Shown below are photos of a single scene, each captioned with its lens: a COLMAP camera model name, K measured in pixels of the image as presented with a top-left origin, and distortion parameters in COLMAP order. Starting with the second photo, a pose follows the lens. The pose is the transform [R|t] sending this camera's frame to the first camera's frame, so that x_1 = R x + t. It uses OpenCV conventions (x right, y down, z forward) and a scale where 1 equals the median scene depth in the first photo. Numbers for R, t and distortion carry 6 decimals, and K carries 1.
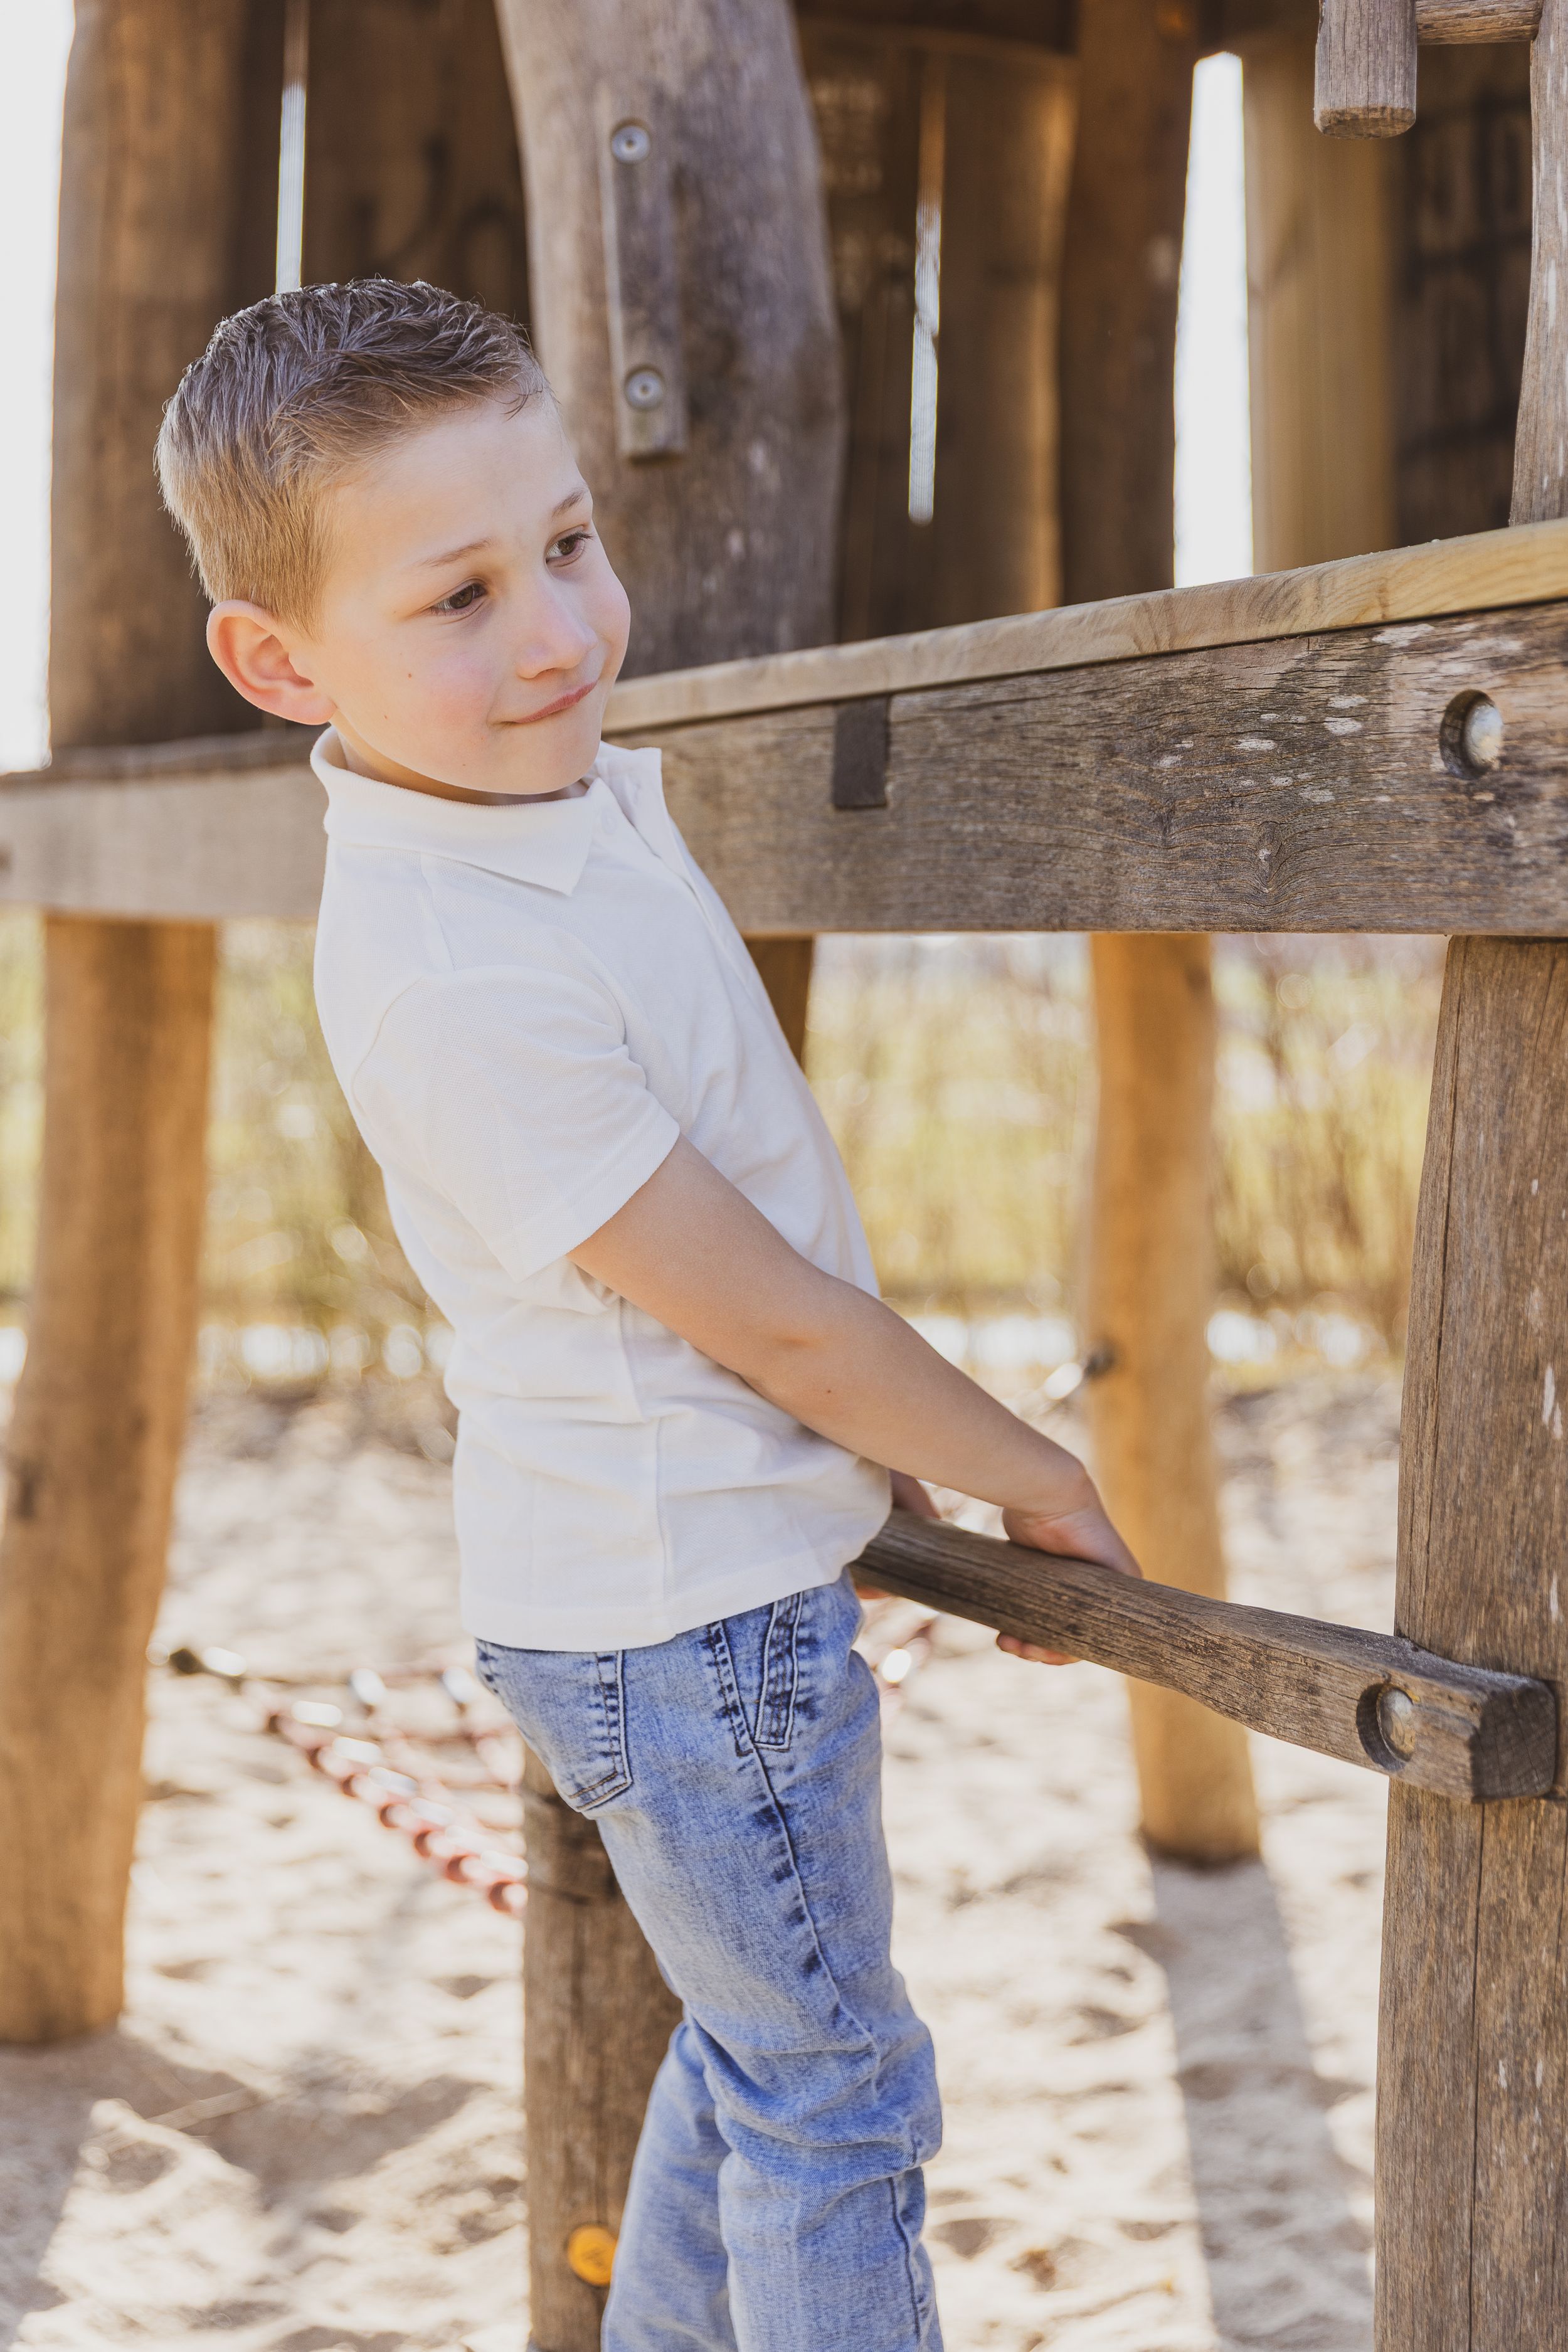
lens RADIAL K [[3240.4, 0, 784.0], [0, 3240.4, 1176.0], [0, 0, 1]] dist [-0.023300, 0.080539]
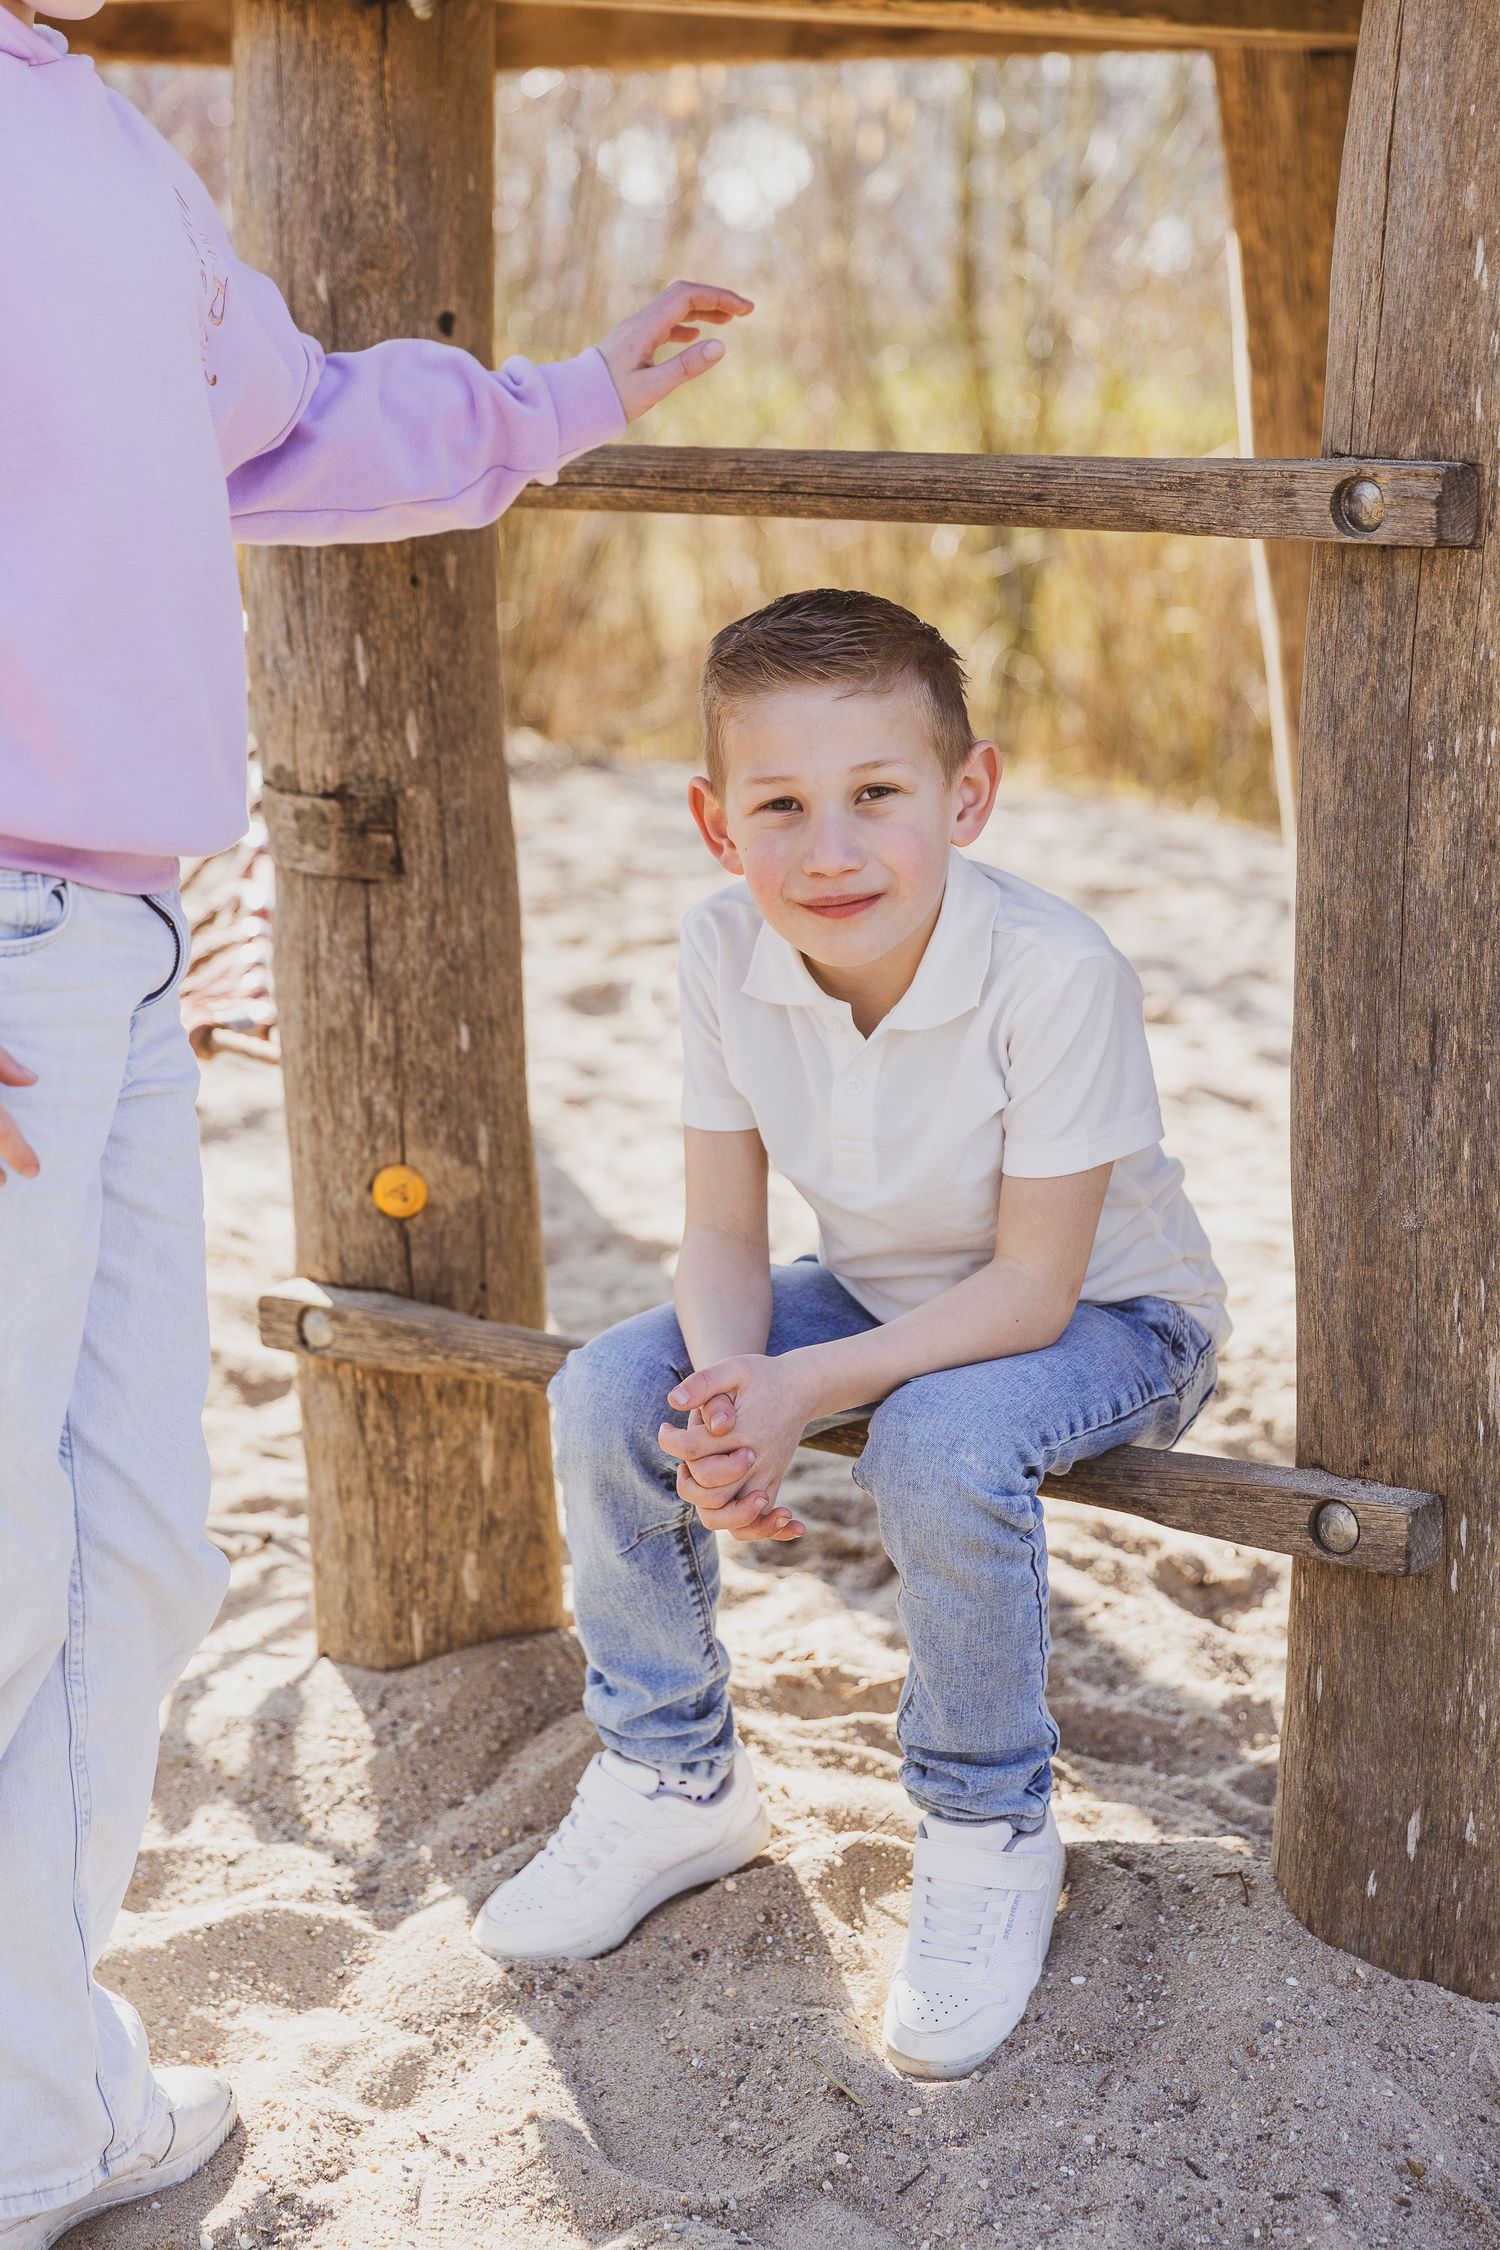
lens RADIAL K [[4247.7, 0, 750.0], [0, 4247.7, 1125.0], [0, 0, 1]] dist [-0.050150, 0.274837]
pose [[0.931569, -0.068669, 0.357021, -0.735509], [0.023445, 0.991303, 0.129490, 0.190470], [-0.362808, -0.112259, 0.925077, -0.641767]]
